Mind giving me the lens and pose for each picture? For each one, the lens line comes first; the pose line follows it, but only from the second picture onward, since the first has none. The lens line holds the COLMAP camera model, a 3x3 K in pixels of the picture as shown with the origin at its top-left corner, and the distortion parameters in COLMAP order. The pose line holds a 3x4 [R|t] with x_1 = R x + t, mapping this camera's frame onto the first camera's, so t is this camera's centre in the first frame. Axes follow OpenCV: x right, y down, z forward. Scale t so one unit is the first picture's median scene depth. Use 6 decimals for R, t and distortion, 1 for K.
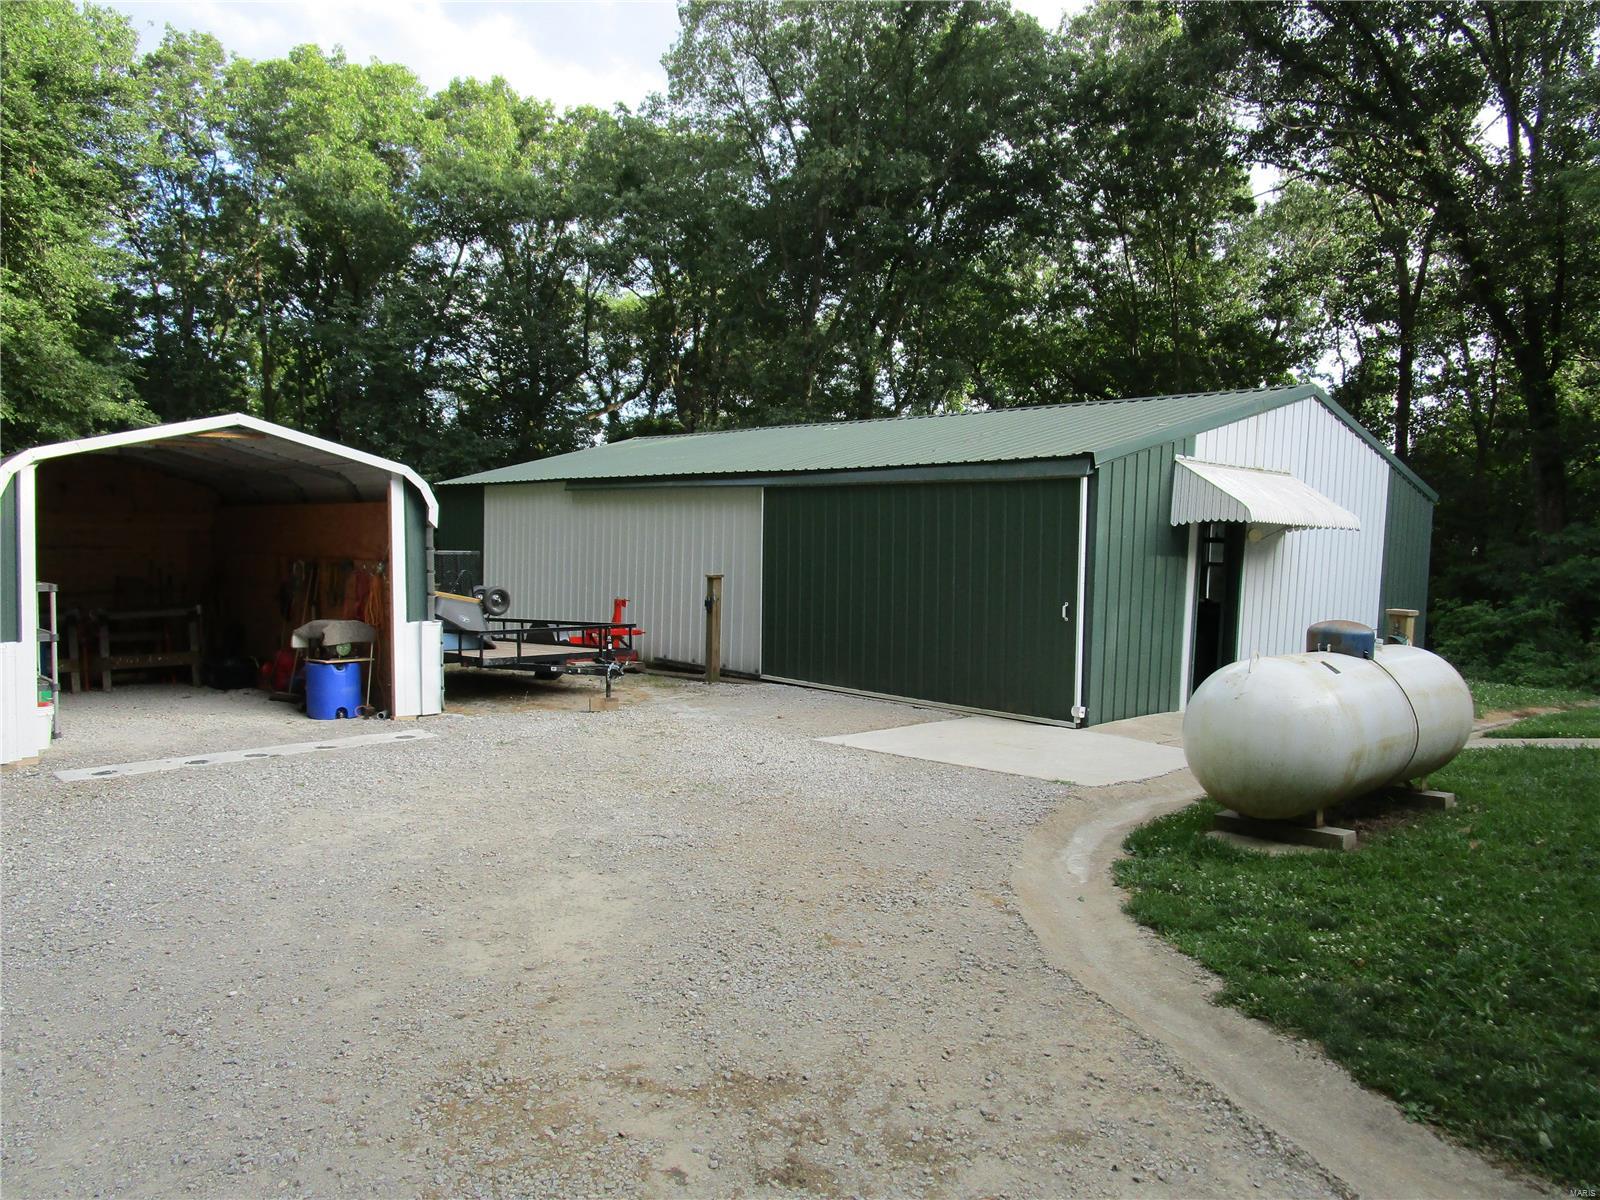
lens RADIAL K [[1180.9, 0, 798.6], [0, 1180.9, 636.6], [0, 0, 1]] dist [-0.143002, 0.090818]
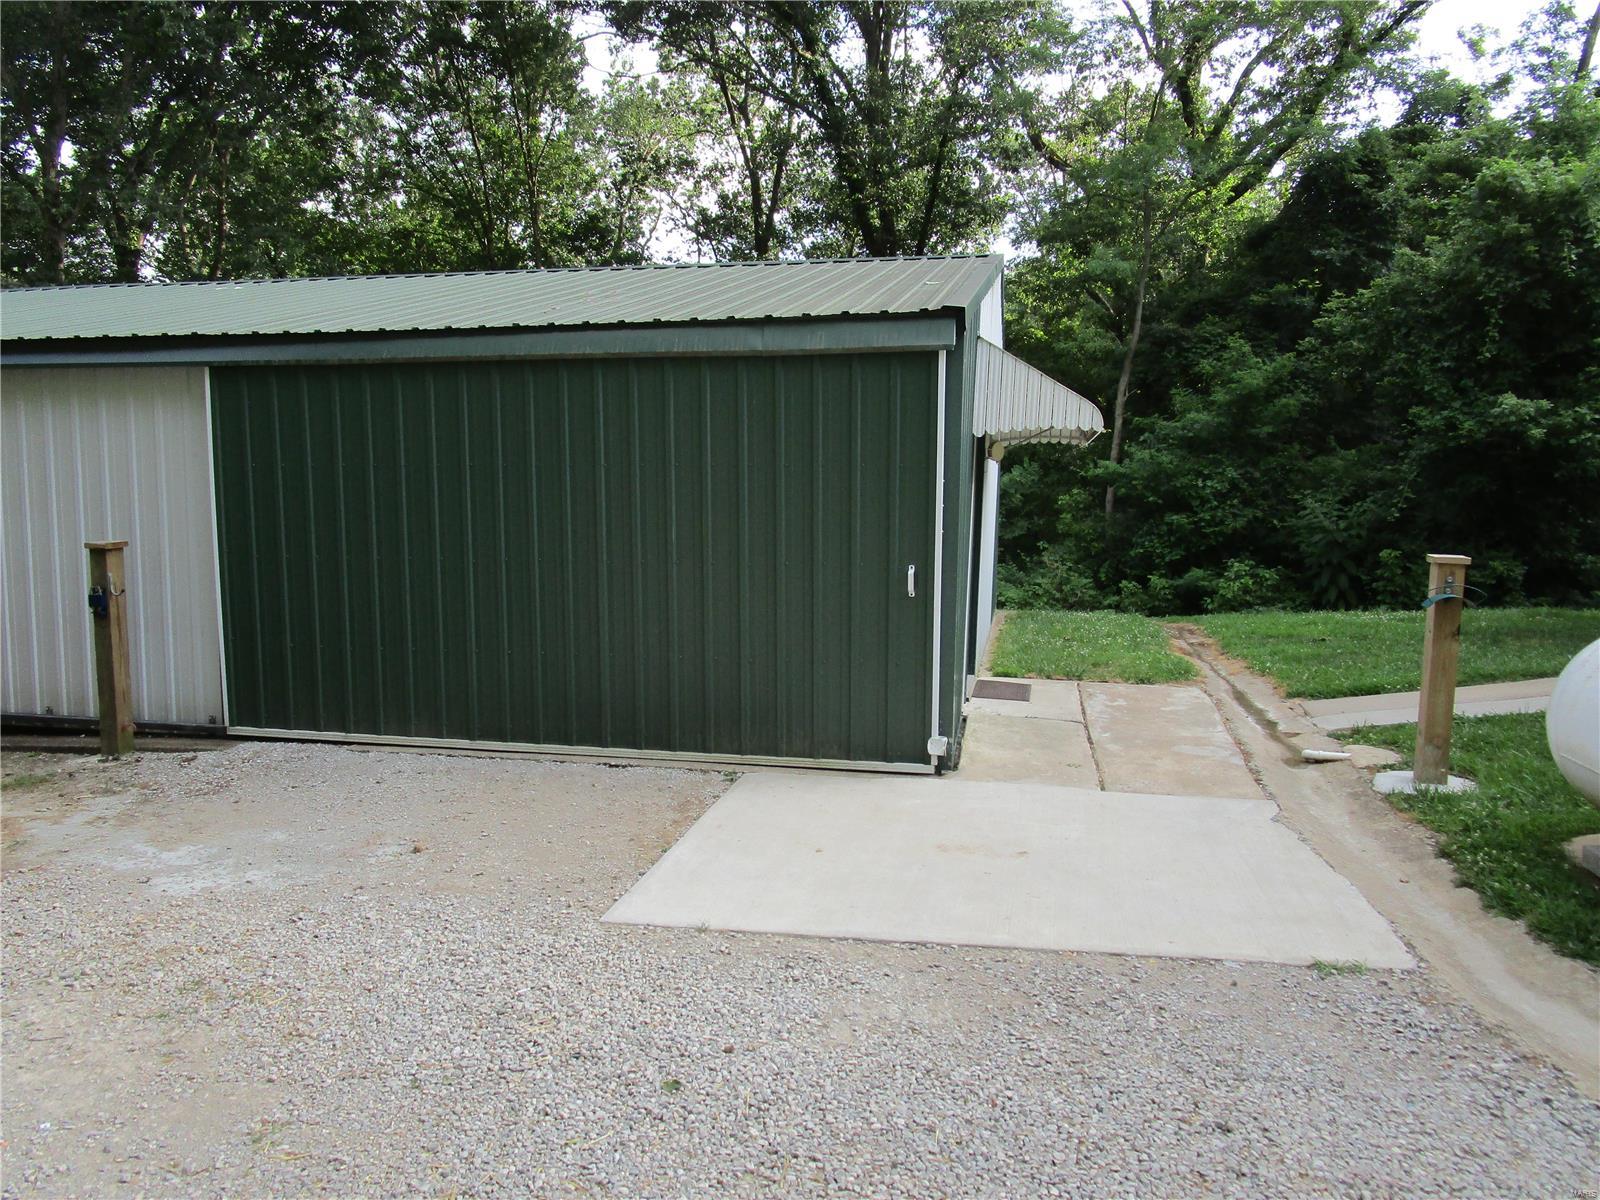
lens RADIAL K [[1390.6, 0, 800.2], [0, 1390.6, 670.7], [0, 0, 1]] dist [-0.013477, -0.005668]
pose [[0.827923, -0.110023, 0.549944, -0.162496], [0.065176, 0.992800, 0.100500, -0.039521], [-0.557042, -0.047363, 0.829133, 0.351629]]
